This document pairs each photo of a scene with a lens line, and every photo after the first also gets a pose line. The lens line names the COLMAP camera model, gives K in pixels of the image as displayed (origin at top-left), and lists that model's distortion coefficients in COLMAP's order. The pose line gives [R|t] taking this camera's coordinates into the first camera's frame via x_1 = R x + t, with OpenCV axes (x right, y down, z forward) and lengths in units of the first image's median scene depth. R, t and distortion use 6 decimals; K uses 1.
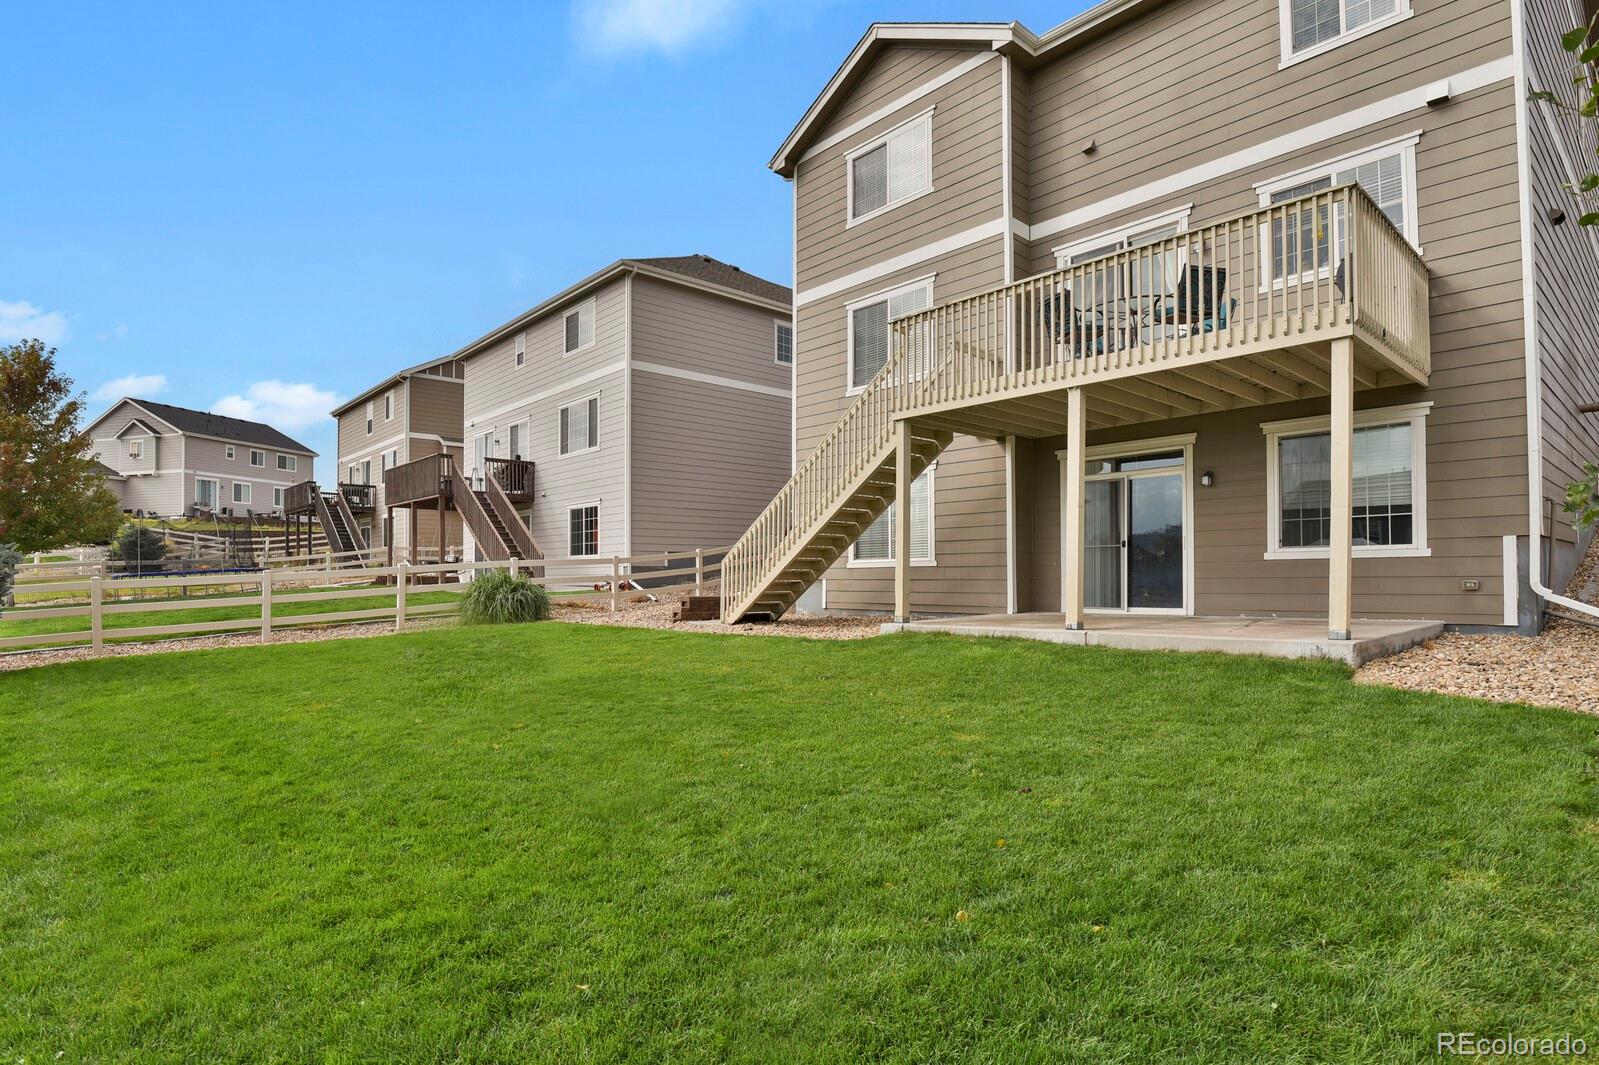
lens RADIAL K [[835.0, 0, 799.6], [0, 835.0, 577.5], [0, 0, 1]] dist [-0.022091, -0.000656]
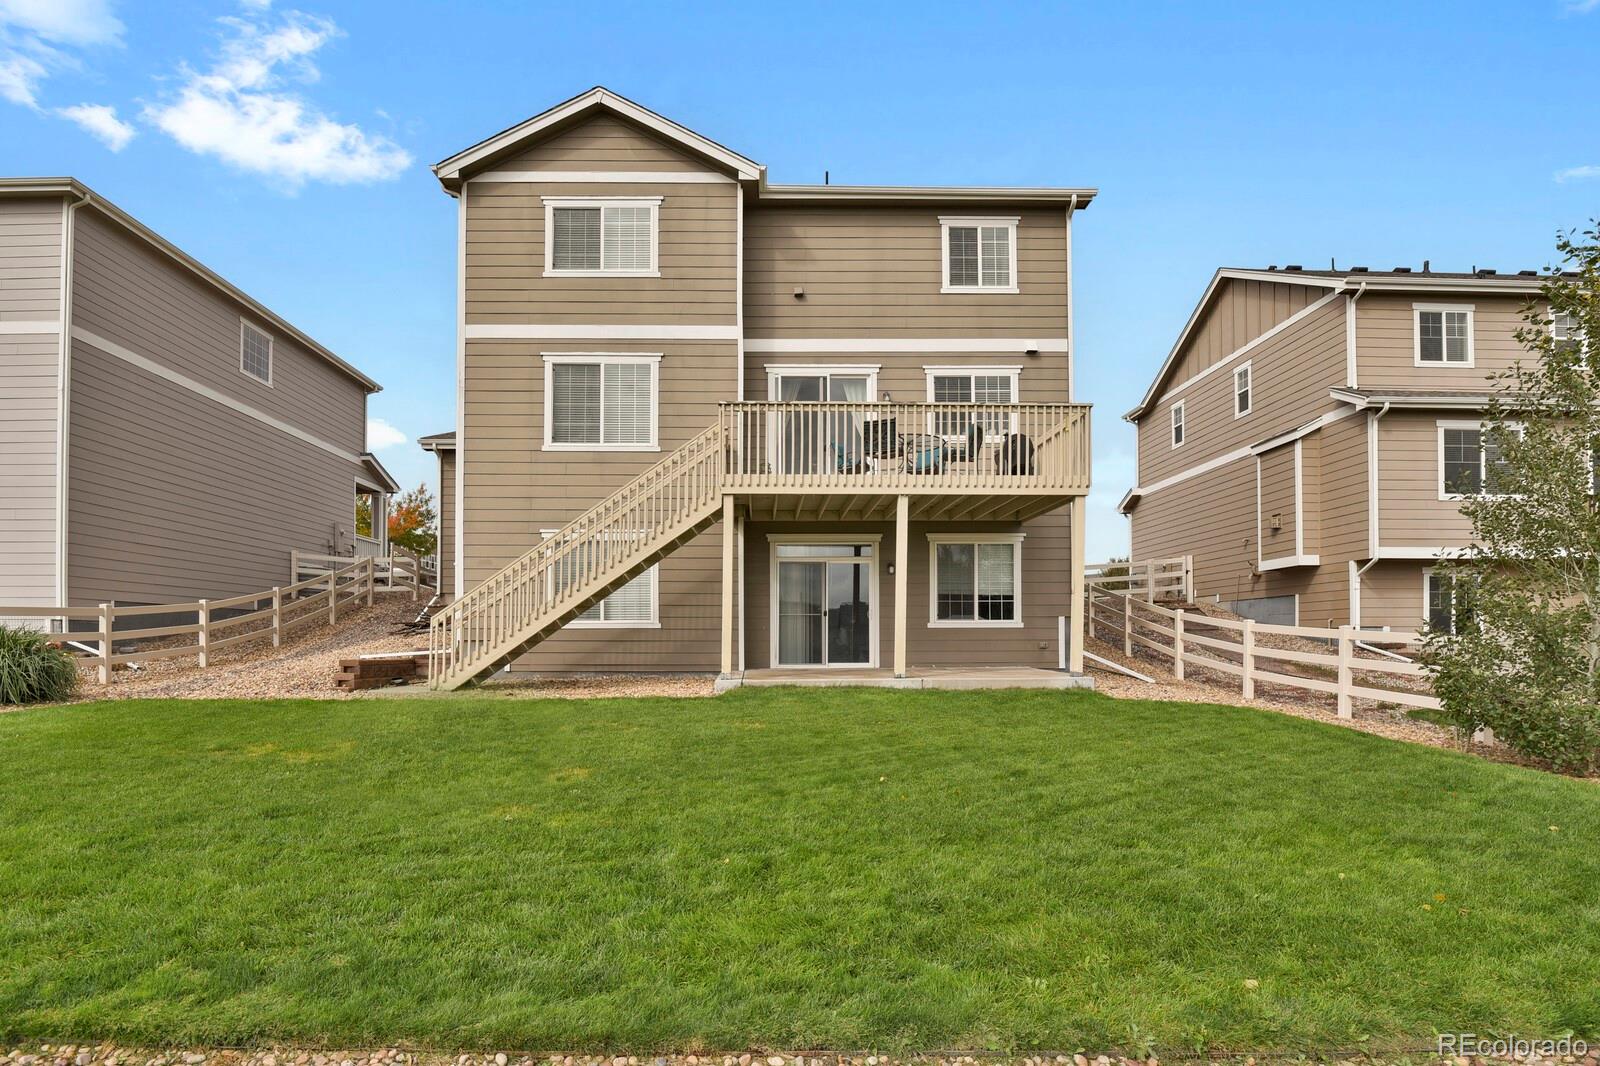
lens RADIAL K [[801.7, 0, 797.4], [0, 801.7, 635.1], [0, 0, 1]] dist [-0.002105, -0.012734]
pose [[0.664014, 0.012361, 0.747618, -0.528378], [-0.004113, 0.999909, -0.012880, 0.008382], [-0.747709, 0.005477, 0.664004, 0.203558]]
